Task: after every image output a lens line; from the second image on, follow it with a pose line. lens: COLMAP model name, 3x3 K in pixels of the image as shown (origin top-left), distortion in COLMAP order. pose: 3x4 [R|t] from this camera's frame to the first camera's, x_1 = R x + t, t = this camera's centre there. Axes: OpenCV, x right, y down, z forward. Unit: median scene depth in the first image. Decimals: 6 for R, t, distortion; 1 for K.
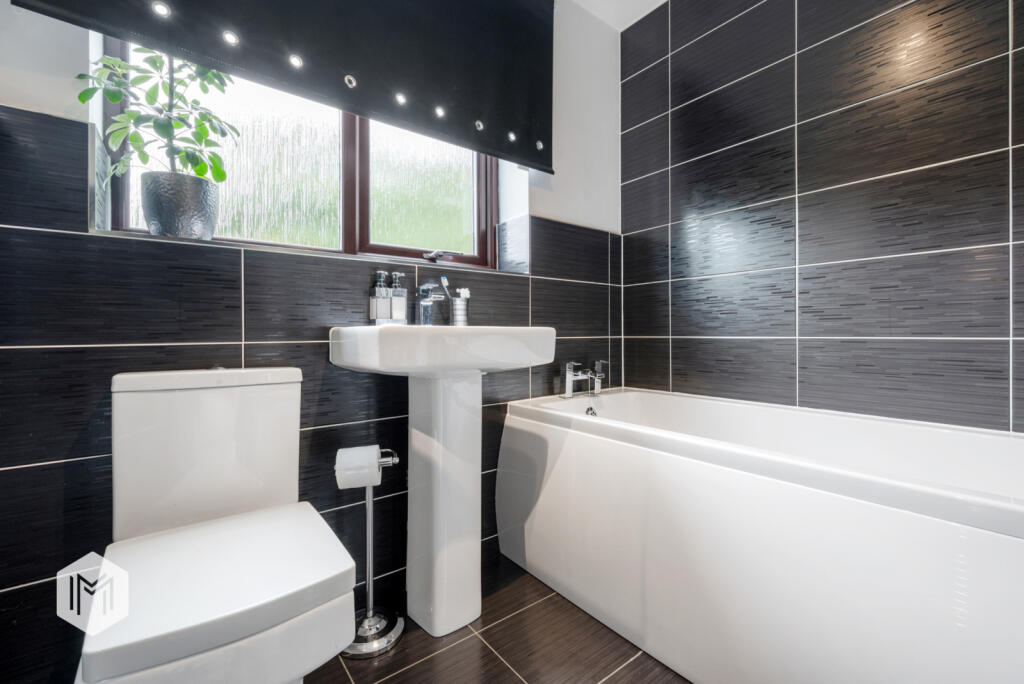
lens RADIAL K [[441.7, 0, 511.6], [0, 441.7, 335.9], [0, 0, 1]] dist [-0.000348, -0.000201]
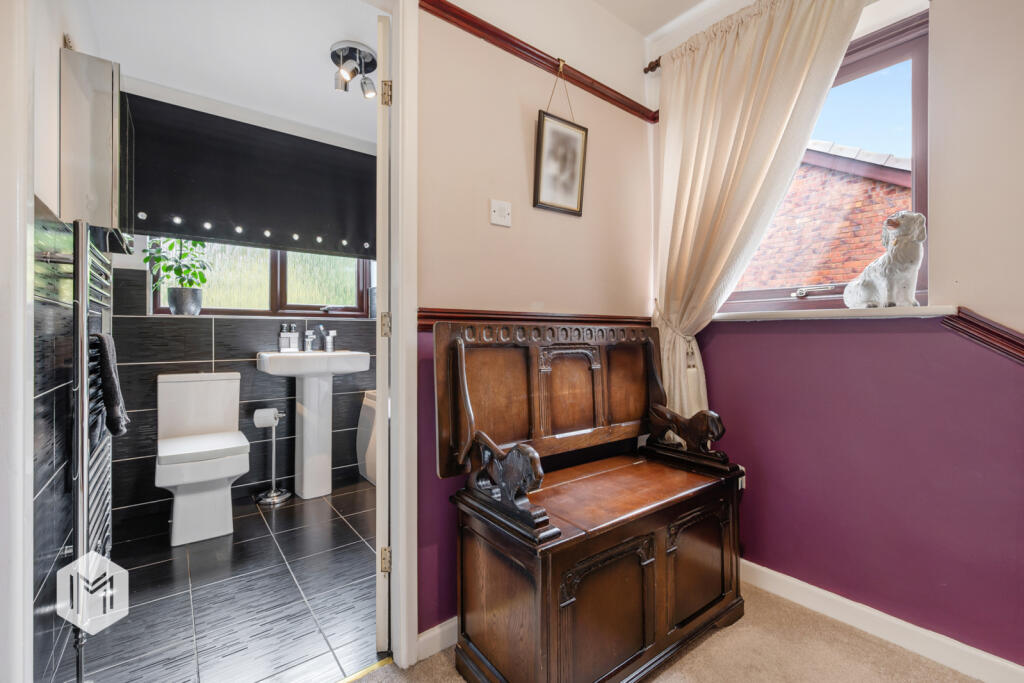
lens RADIAL K [[441.7, 0, 512.1], [0, 441.7, 339.3], [0, 0, 1]] dist [-0.000348, -0.000201]
pose [[0.999856, 0.003857, 0.016506, 0.752394], [-0.003866, 0.999992, 0.000536, -0.088814], [-0.016504, -0.000599, 0.999864, -1.090253]]
